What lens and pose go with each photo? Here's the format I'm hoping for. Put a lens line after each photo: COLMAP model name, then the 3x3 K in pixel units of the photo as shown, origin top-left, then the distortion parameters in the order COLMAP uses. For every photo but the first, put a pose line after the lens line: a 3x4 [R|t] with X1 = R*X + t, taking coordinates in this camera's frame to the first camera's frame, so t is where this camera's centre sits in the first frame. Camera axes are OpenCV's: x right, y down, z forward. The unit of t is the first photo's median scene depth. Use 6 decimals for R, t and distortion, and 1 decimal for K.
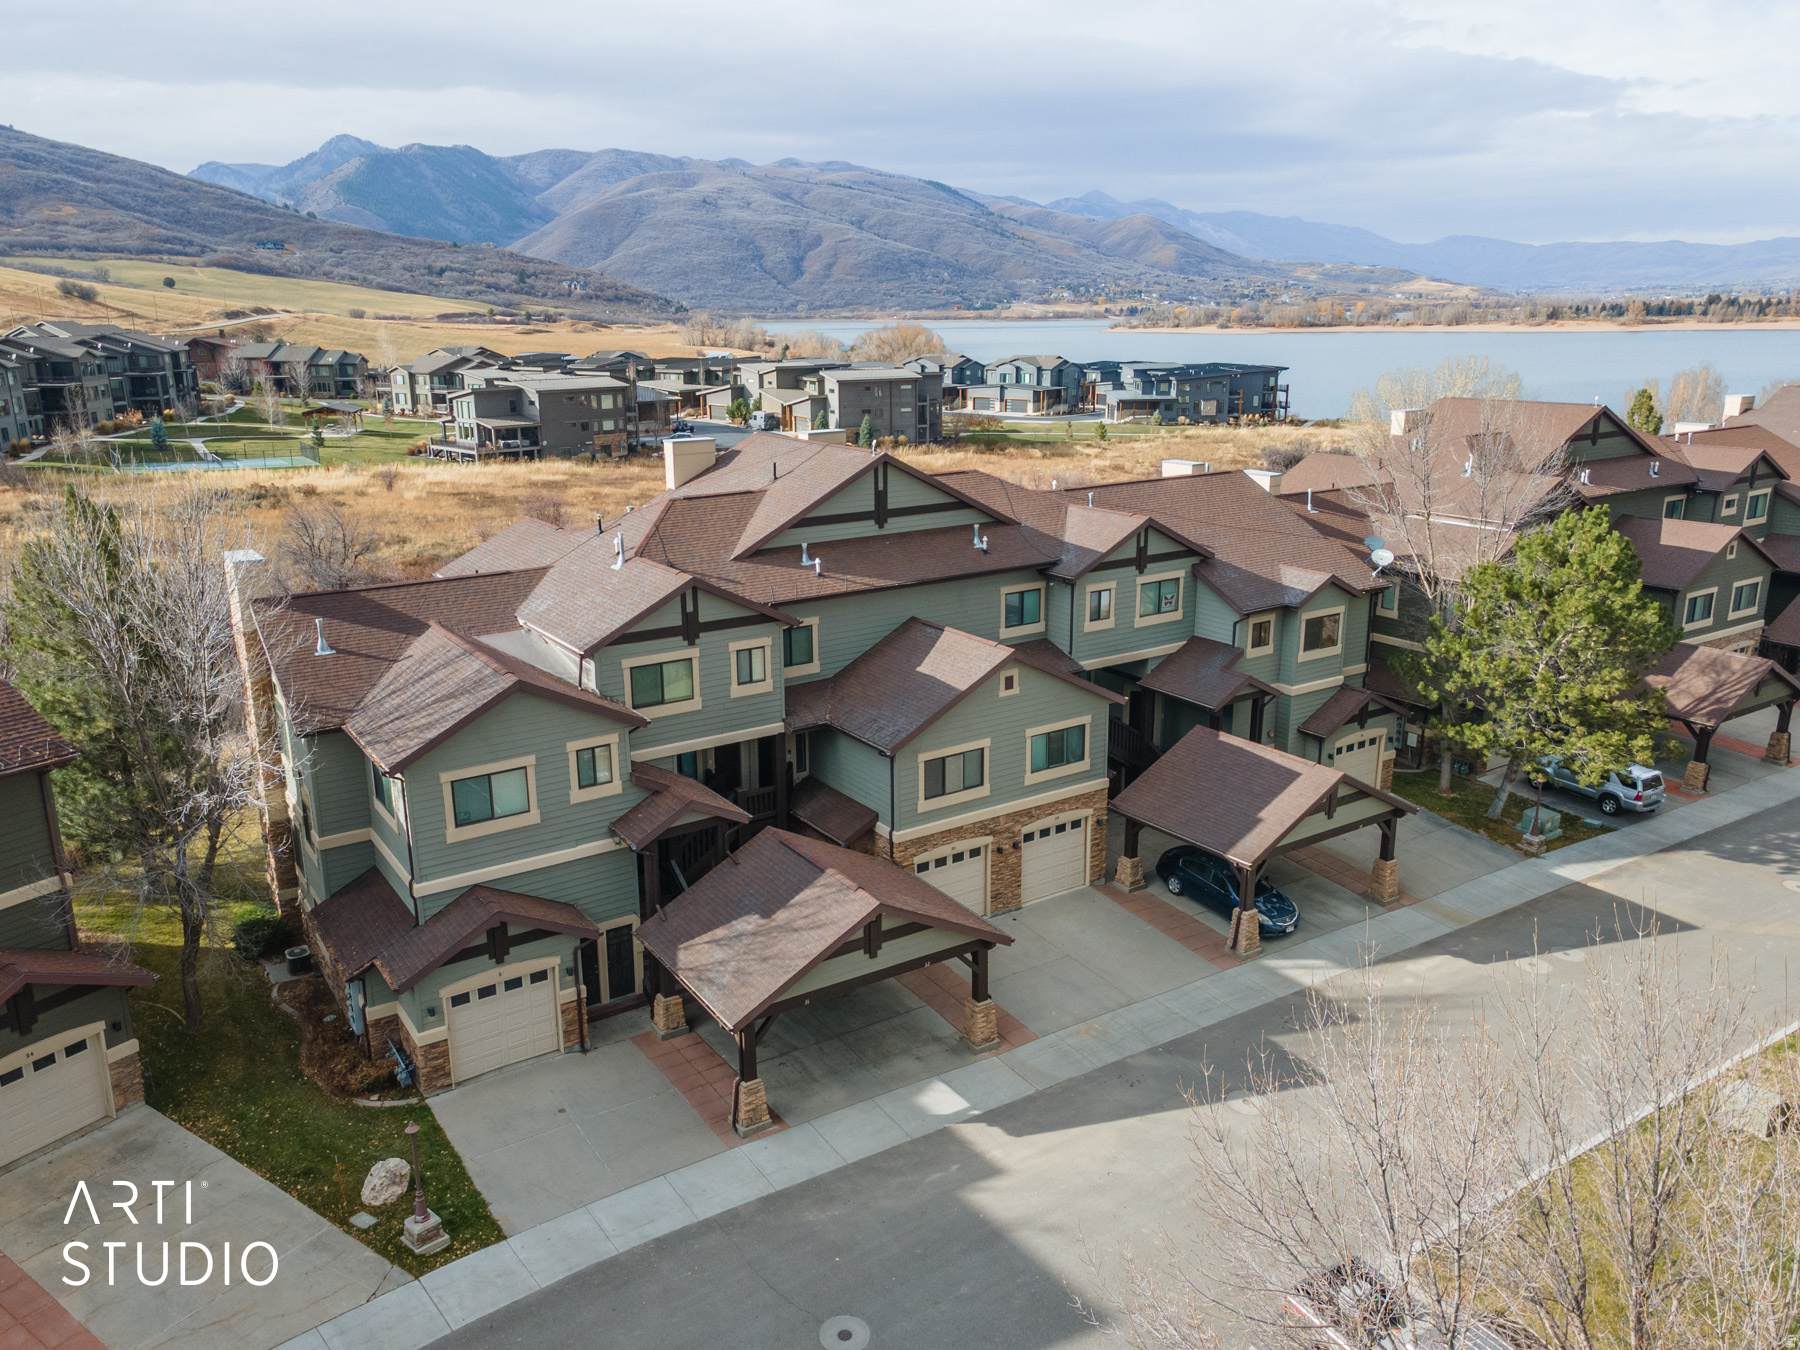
lens RADIAL K [[1320.0, 0, 900.0], [0, 1320.0, 675.0], [0, 0, 1]] dist [0.034257, 0.012889]
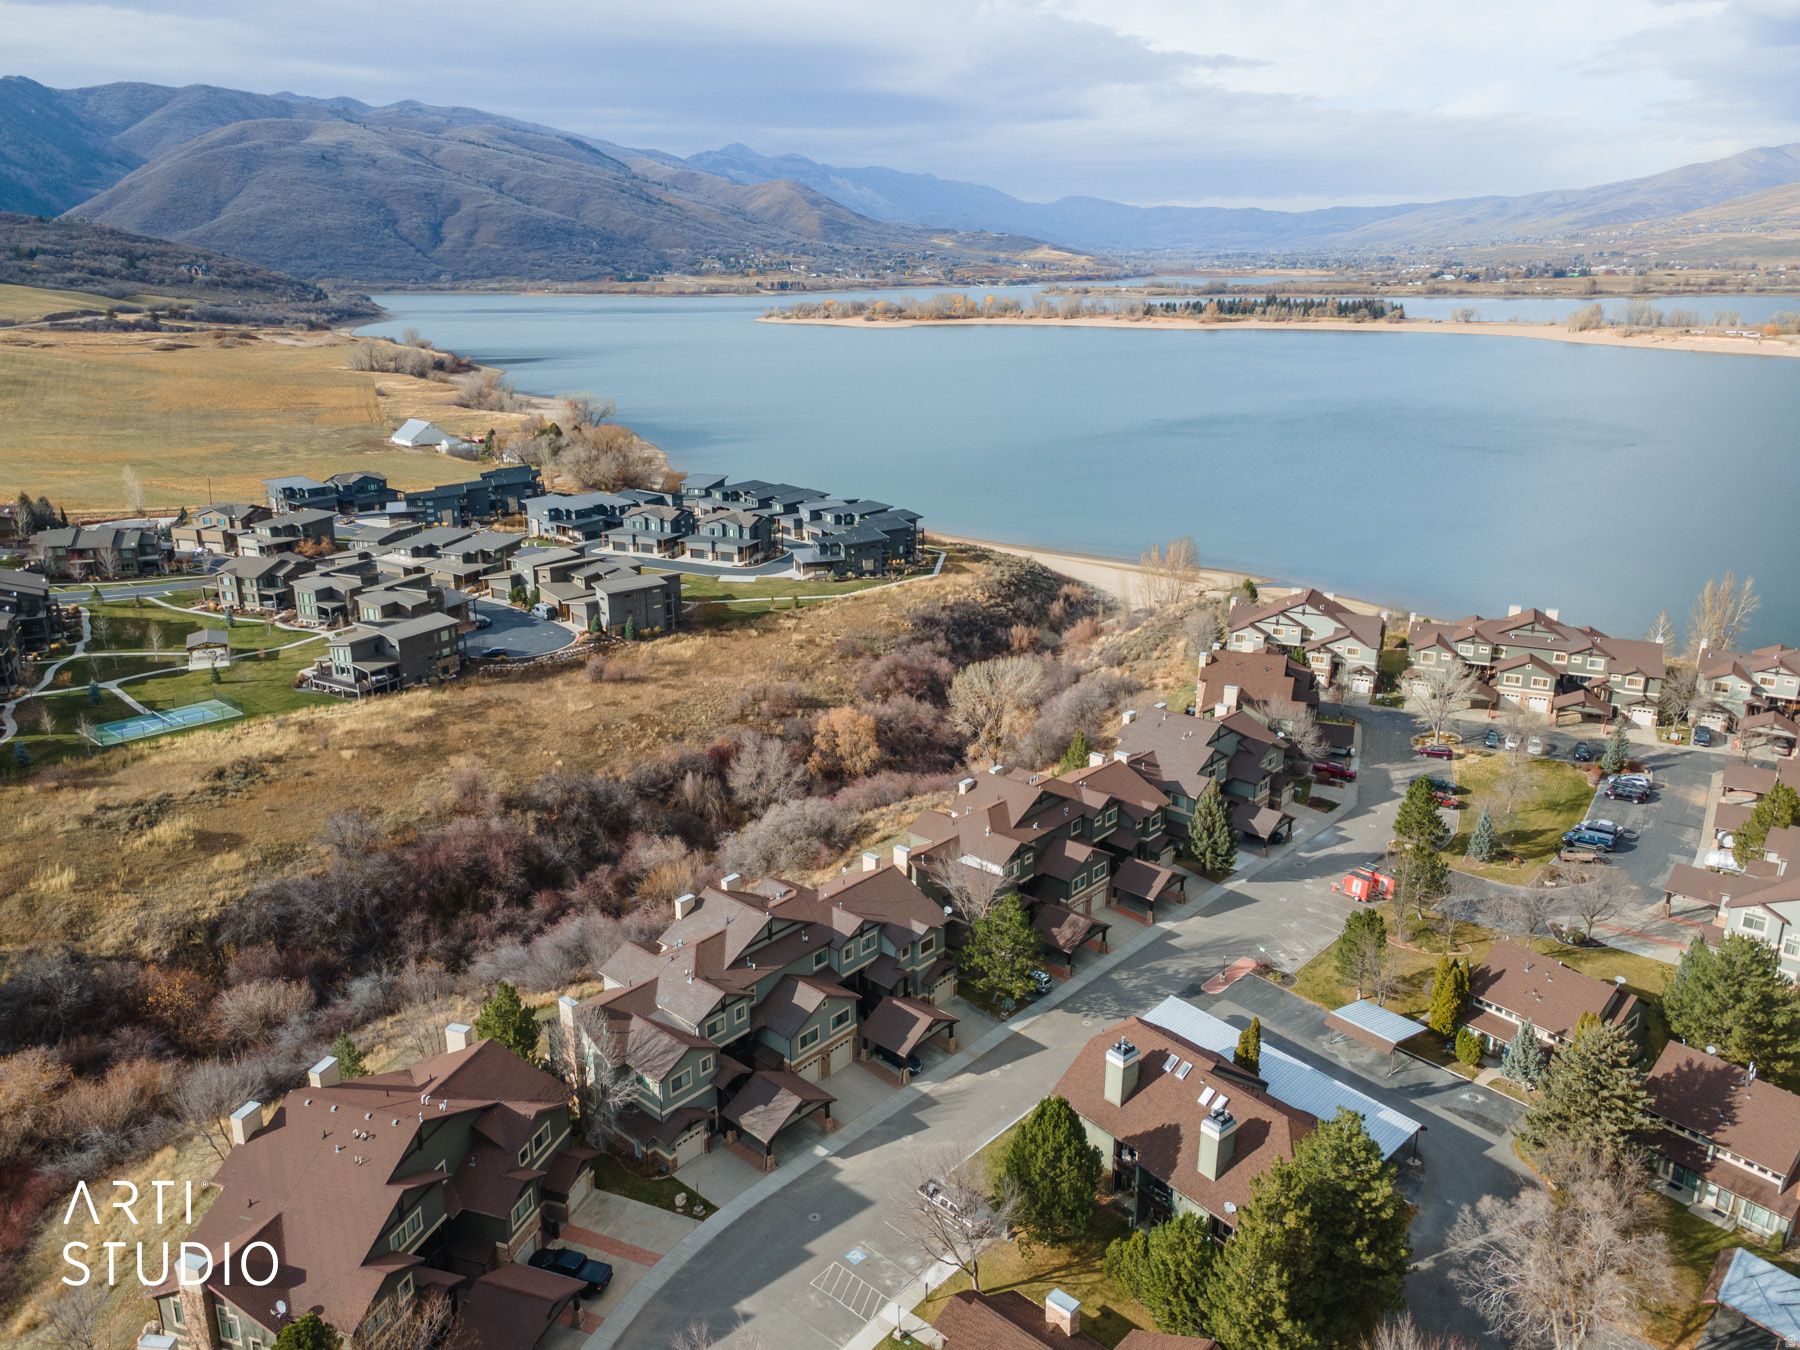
lens RADIAL K [[1315.0, 0, 891.8], [0, 1315.0, 660.8], [0, 0, 1]] dist [0.039347, 0.024417]
pose [[0.969305, -0.066999, 0.236558, -0.065557], [0.060675, 0.997581, 0.033921, -0.133412], [-0.238258, -0.018526, 0.971025, -0.297609]]
